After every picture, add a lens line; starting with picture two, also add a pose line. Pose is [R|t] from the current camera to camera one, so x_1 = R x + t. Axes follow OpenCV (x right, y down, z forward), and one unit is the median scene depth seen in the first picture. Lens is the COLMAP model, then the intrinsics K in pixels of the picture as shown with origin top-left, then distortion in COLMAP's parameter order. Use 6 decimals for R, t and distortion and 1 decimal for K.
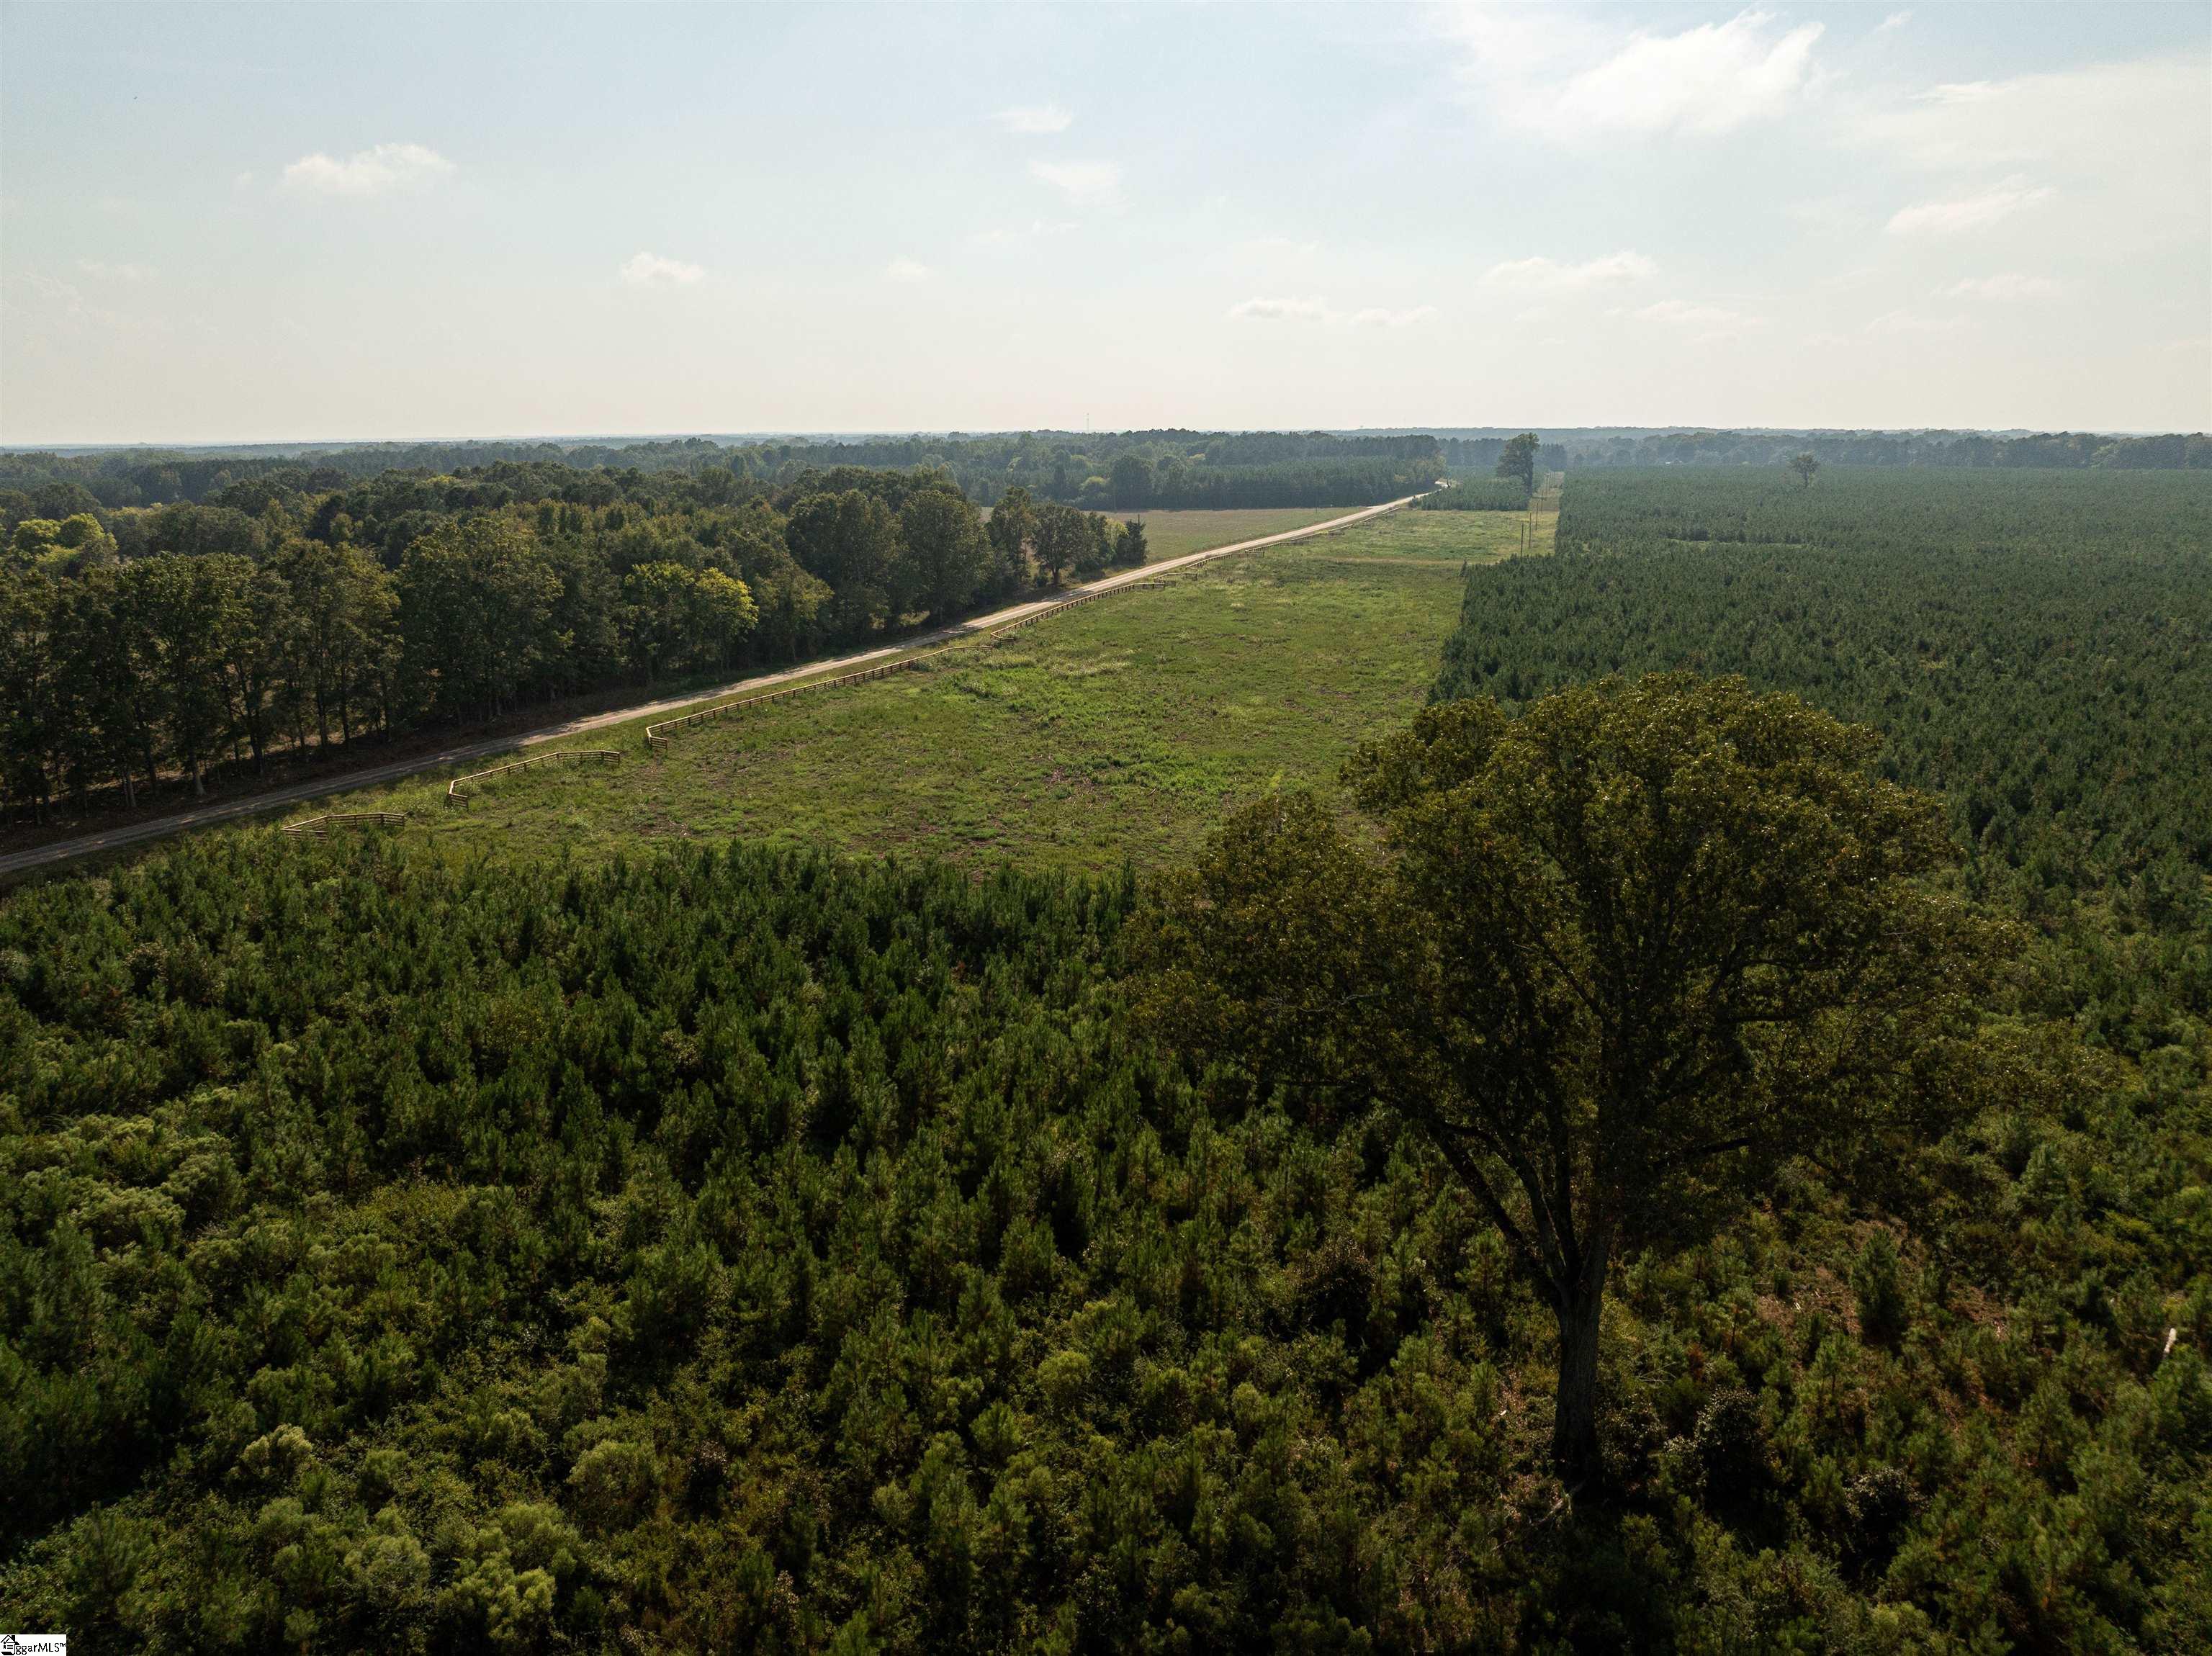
lens RADIAL K [[1537.5, 0, 1106.0], [0, 1537.5, 828.0], [0, 0, 1]] dist [-0.029775, -0.026572]
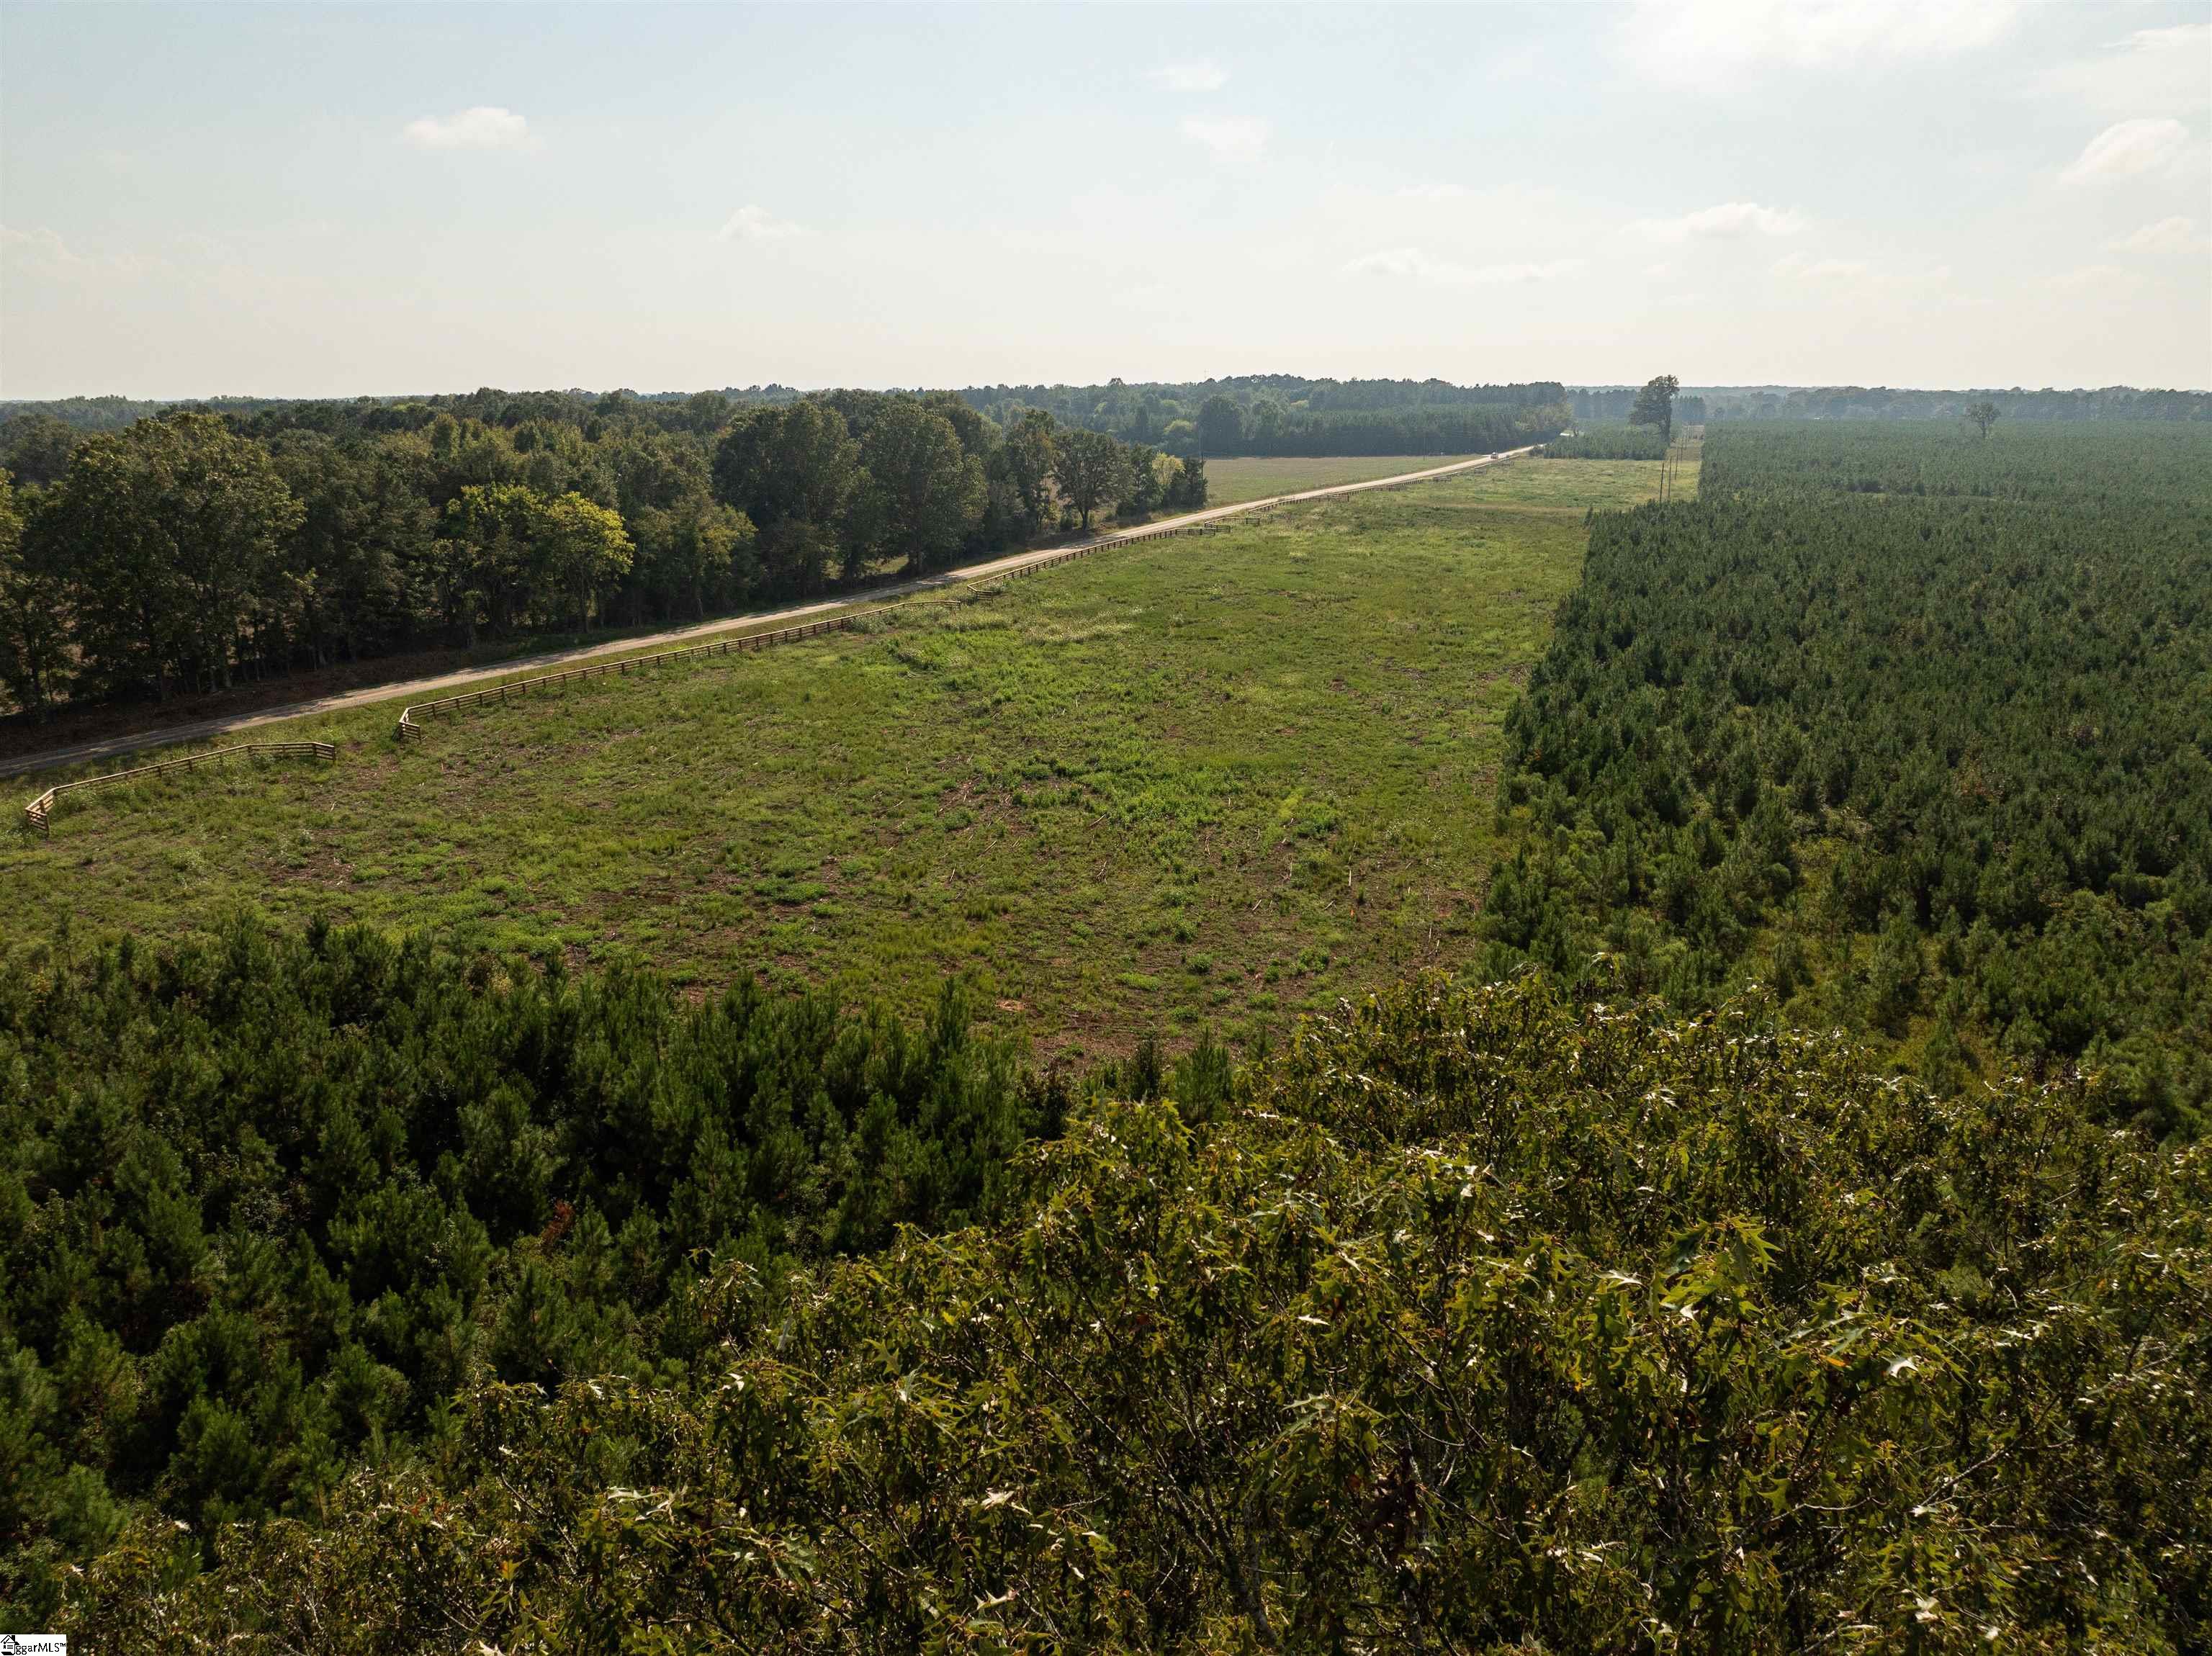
lens RADIAL K [[1537.5, 0, 1106.0], [0, 1537.5, 828.0], [0, 0, 1]] dist [-0.029775, -0.026572]
pose [[0.997117, 0.023243, -0.072226, 0.055938], [-0.021476, 0.999453, 0.025156, -0.025407], [0.072771, -0.023532, 0.997071, 0.233261]]
